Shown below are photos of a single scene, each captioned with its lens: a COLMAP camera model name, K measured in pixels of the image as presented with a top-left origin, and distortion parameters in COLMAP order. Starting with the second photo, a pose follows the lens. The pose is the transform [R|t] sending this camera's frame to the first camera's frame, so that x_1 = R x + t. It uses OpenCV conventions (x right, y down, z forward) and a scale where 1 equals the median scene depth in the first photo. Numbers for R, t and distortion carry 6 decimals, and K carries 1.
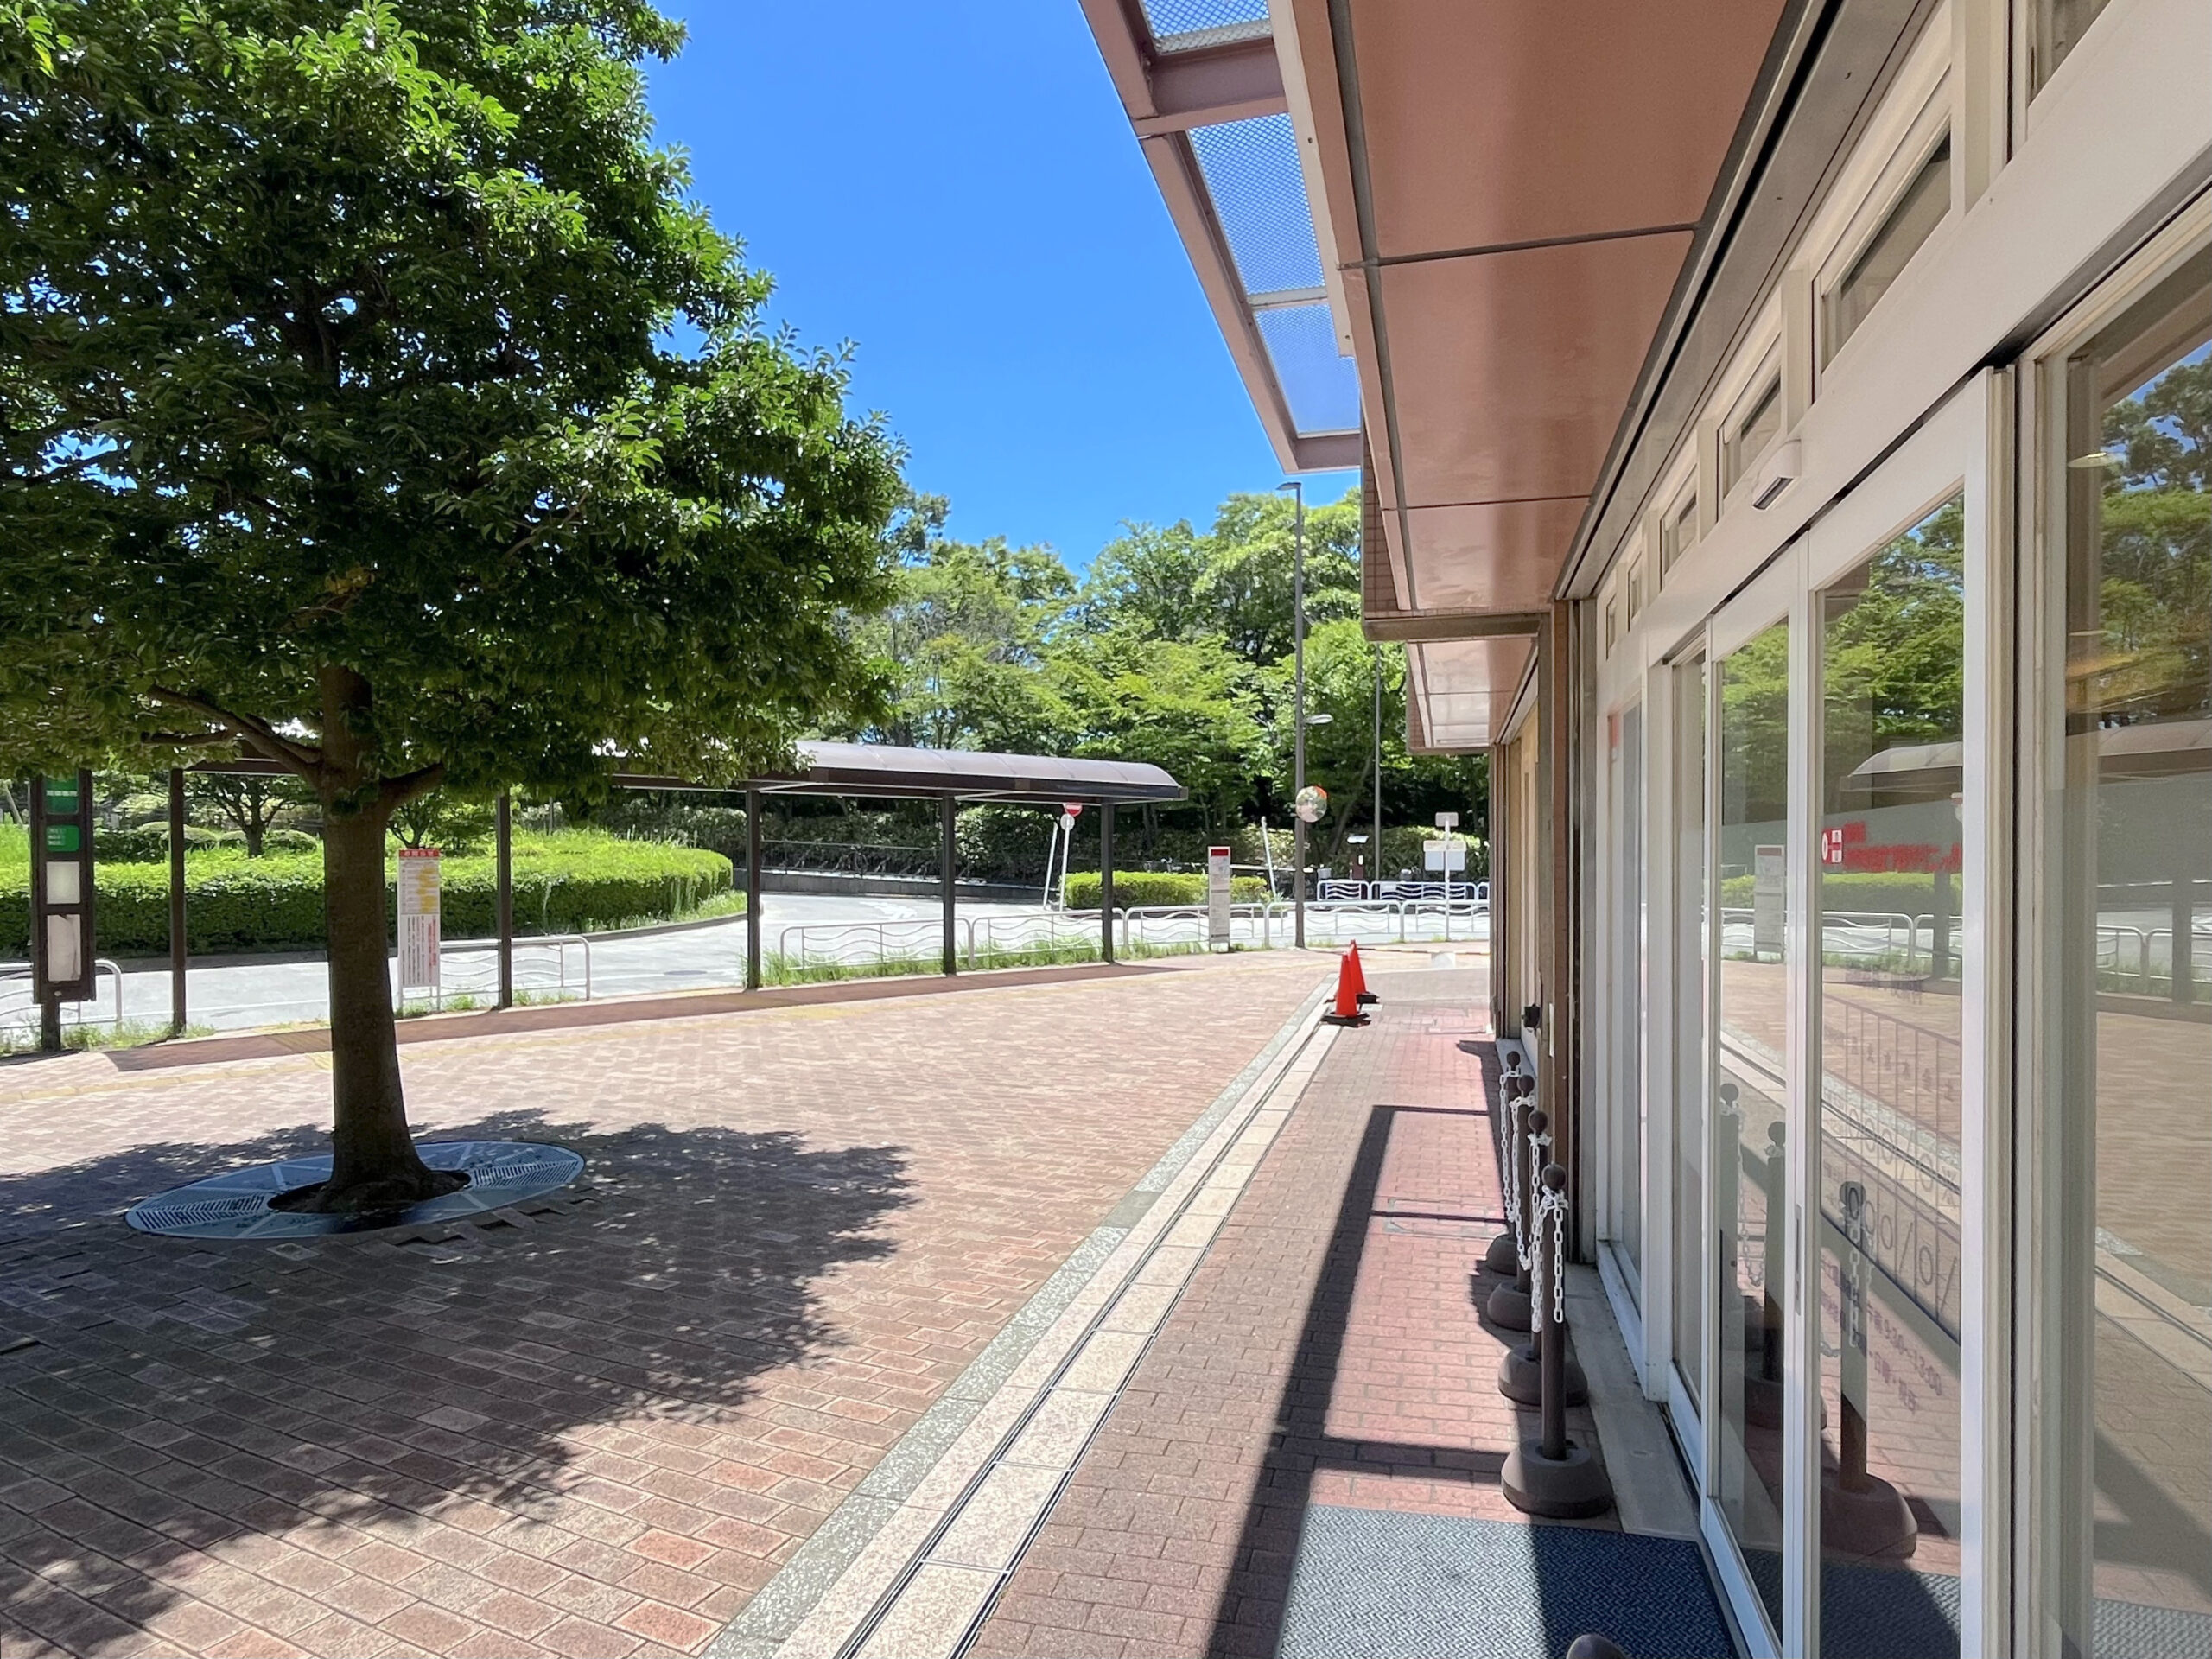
lens RADIAL K [[1289.3, 0, 1098.2], [0, 1289.3, 861.6], [0, 0, 1]] dist [0.006345, 0.000706]
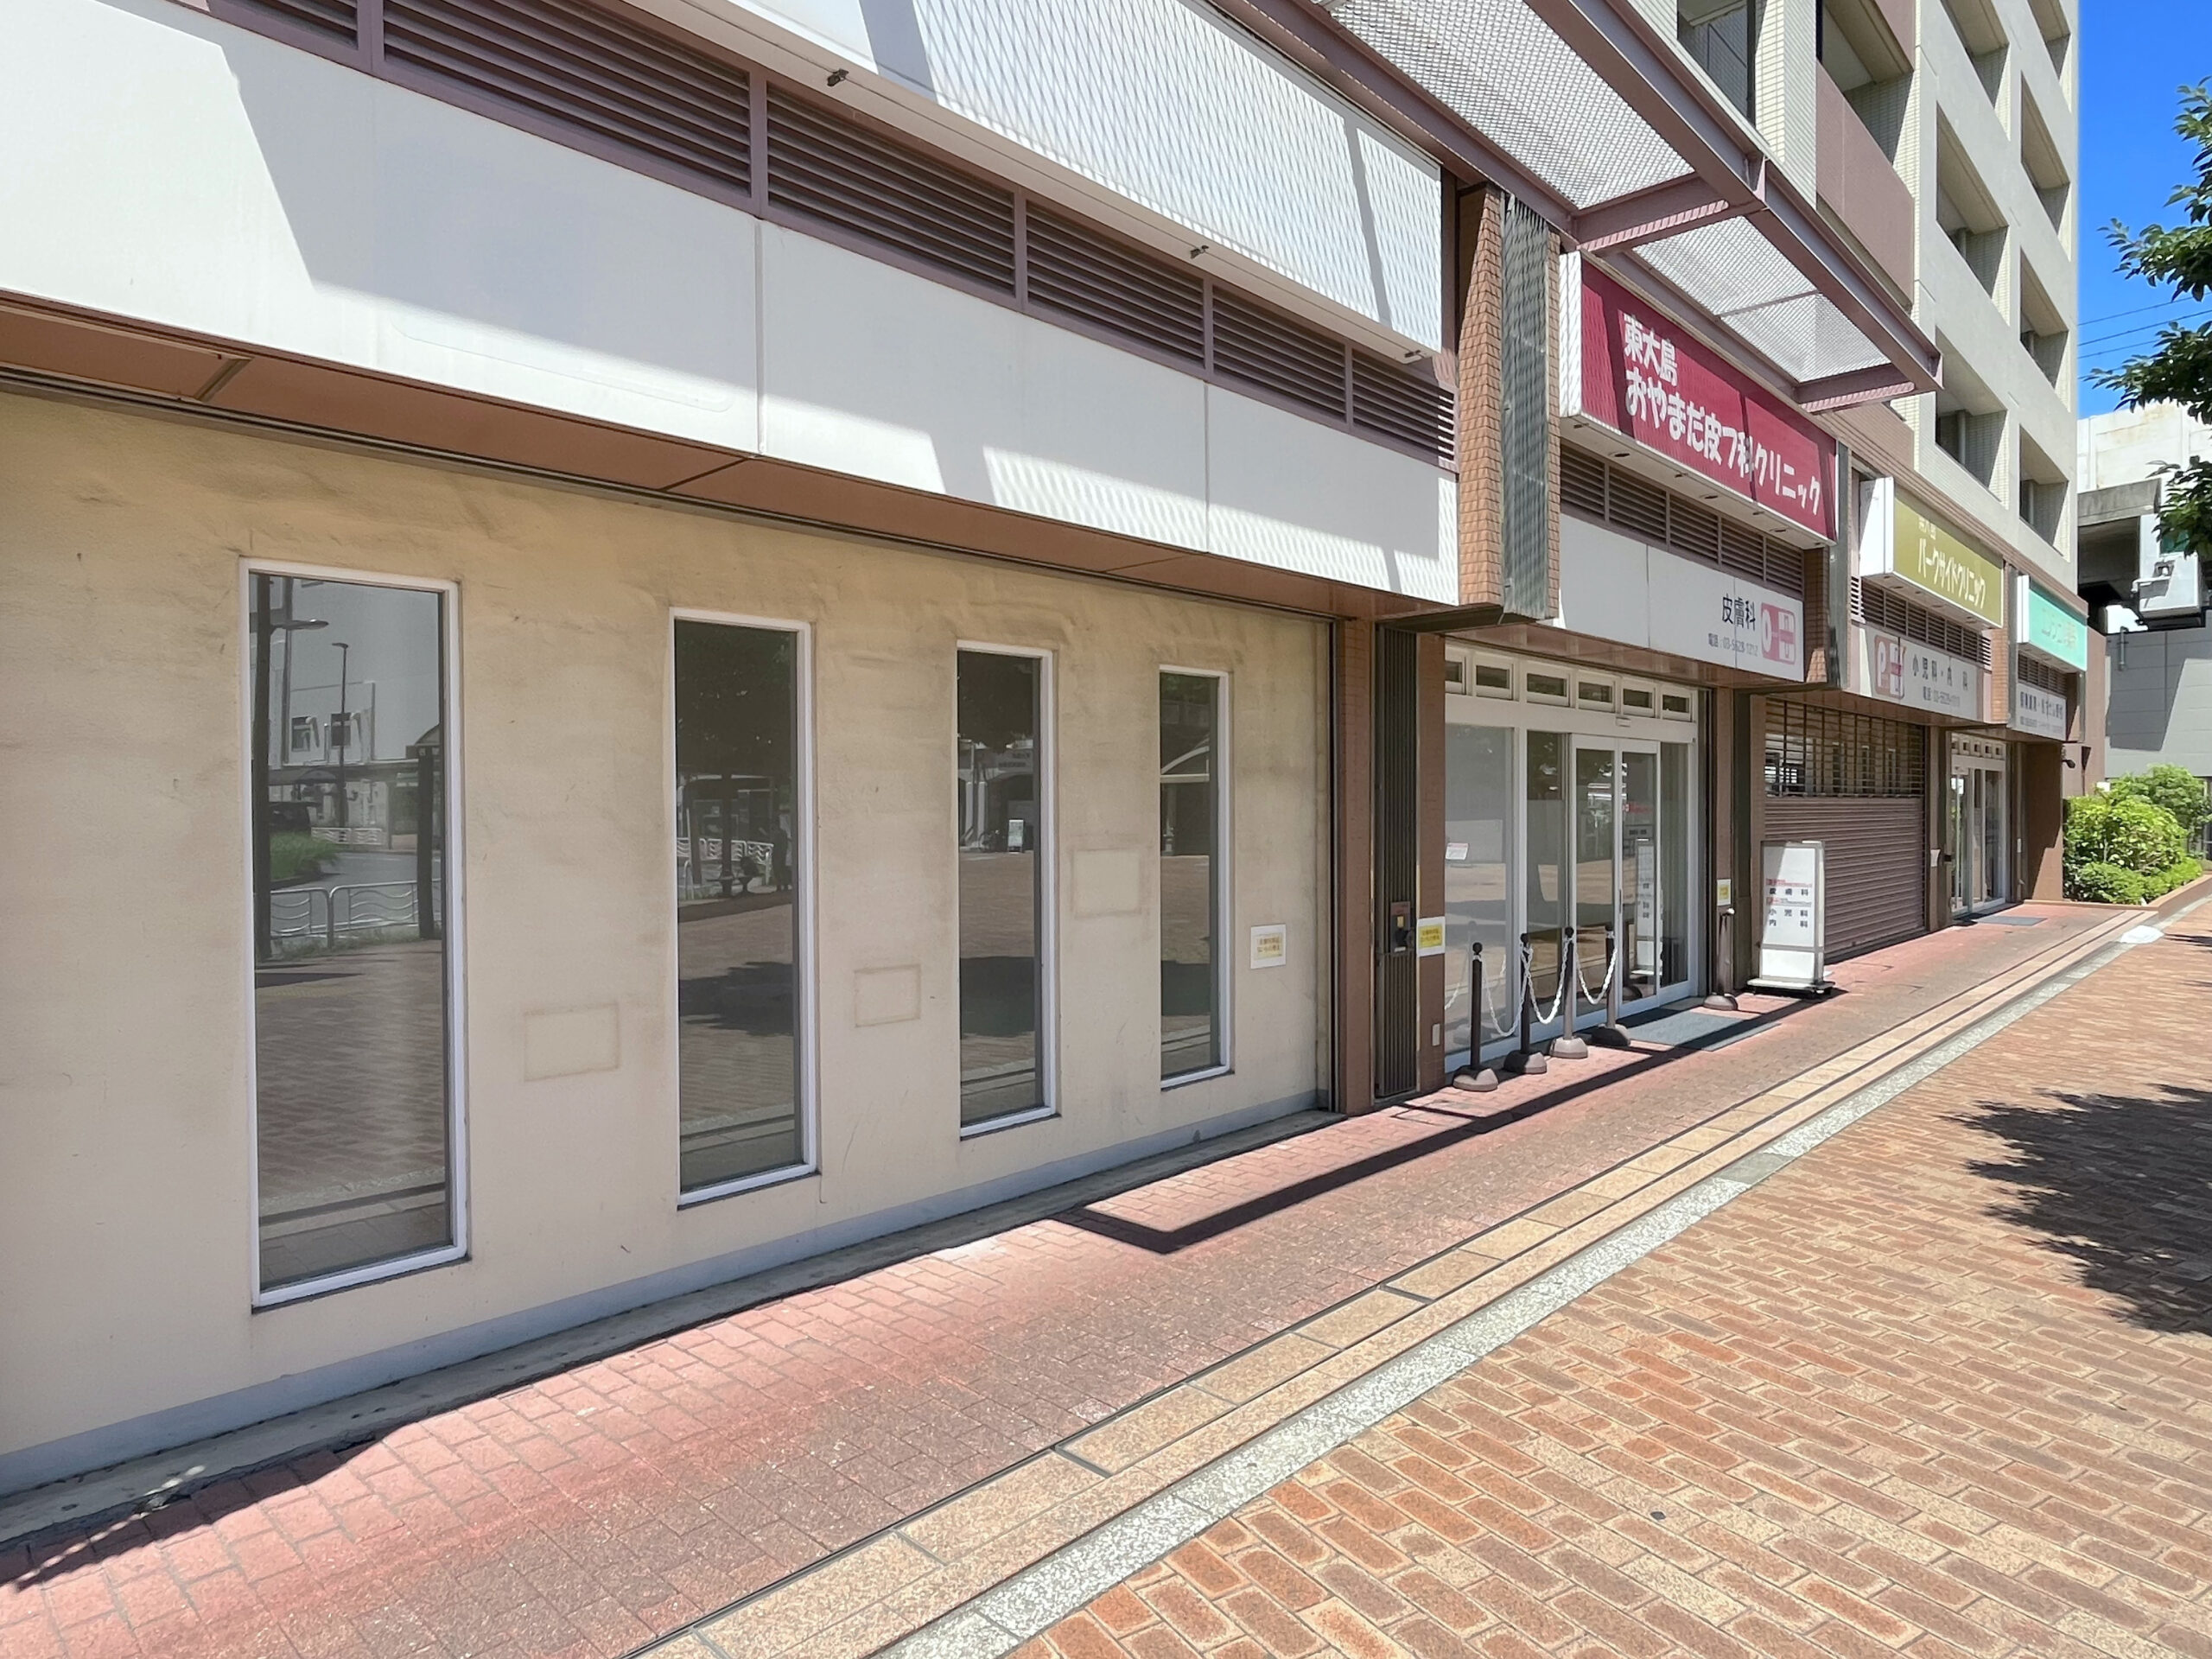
lens RADIAL K [[1280.7, 0, 1106.0], [0, 1280.7, 829.5], [0, 0, 1]] dist [-0.001719, 0.002024]
pose [[-0.876493, -0.004222, 0.481397, -0.007490], [0.005701, 0.999800, 0.019147, -0.007754], [-0.481382, 0.019527, -0.876294, 1.962950]]
